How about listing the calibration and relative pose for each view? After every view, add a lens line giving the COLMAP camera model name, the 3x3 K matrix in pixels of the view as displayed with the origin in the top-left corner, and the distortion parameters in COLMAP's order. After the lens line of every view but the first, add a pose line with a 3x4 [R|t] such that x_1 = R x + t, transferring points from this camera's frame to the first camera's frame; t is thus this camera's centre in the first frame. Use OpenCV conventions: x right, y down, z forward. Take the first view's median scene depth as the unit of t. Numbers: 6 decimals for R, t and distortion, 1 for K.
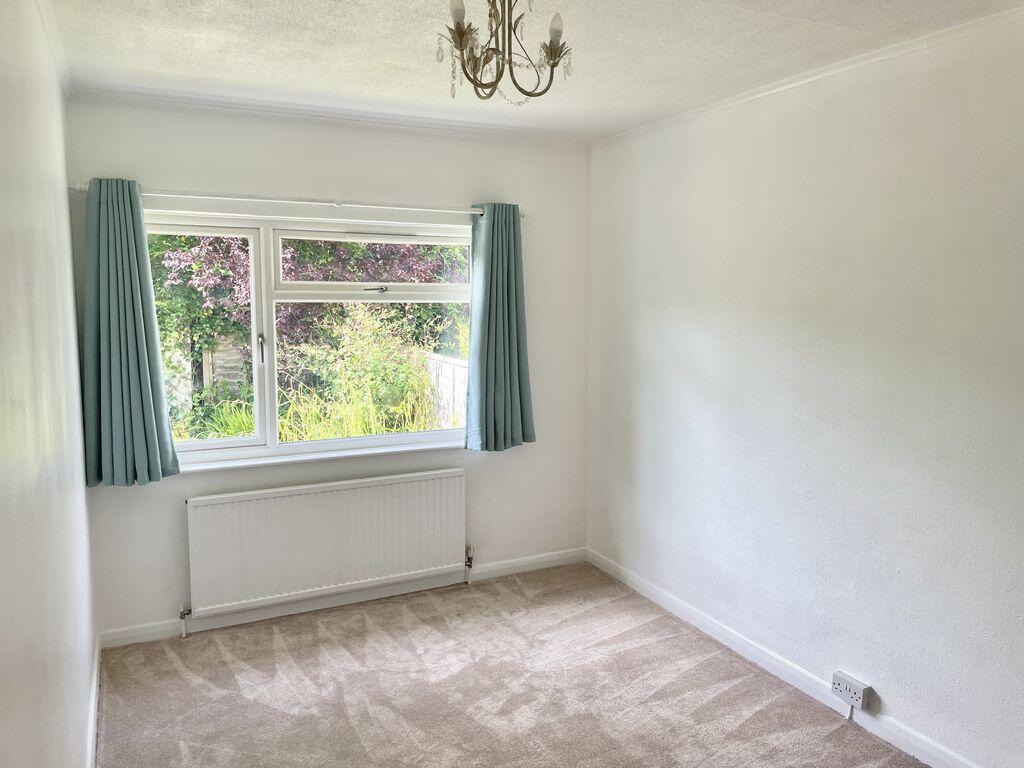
lens RADIAL K [[783.7, 0, 515.4], [0, 783.7, 378.7], [0, 0, 1]] dist [0.052660, -0.044512]
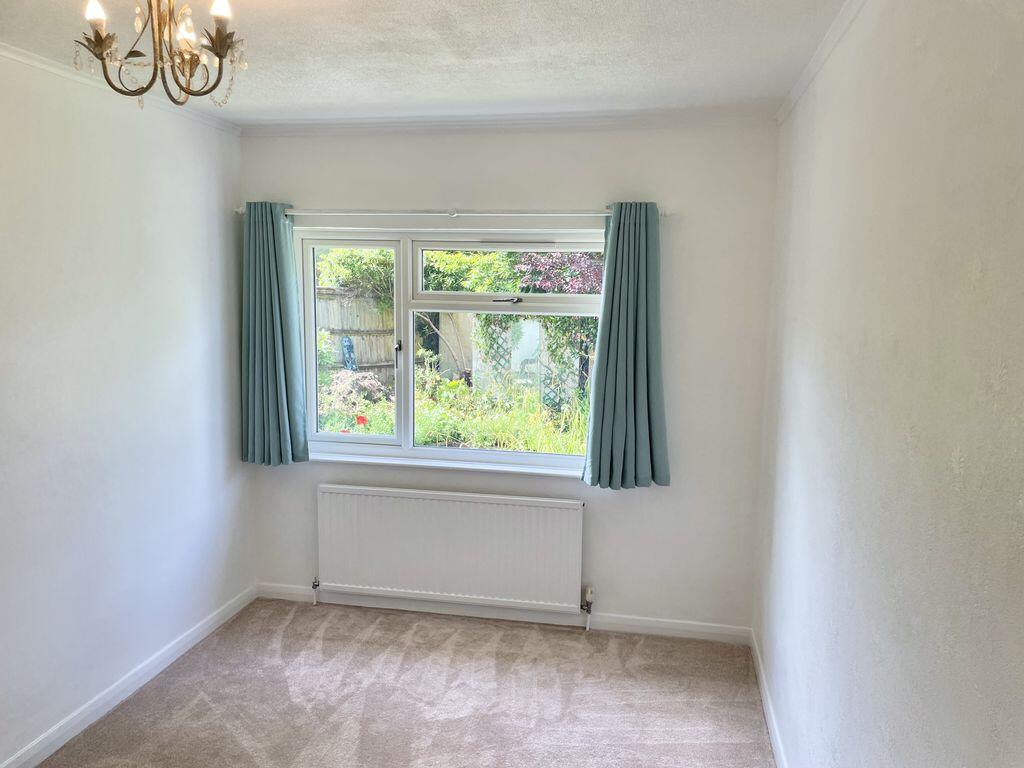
lens RADIAL K [[783.7, 0, 511.7], [0, 783.7, 388.1], [0, 0, 1]] dist [0.052660, -0.044512]
pose [[0.793652, 0.090714, -0.601570, 0.431494], [-0.082498, 0.995735, 0.041313, -0.048830], [0.602752, 0.016840, 0.797751, 0.253882]]
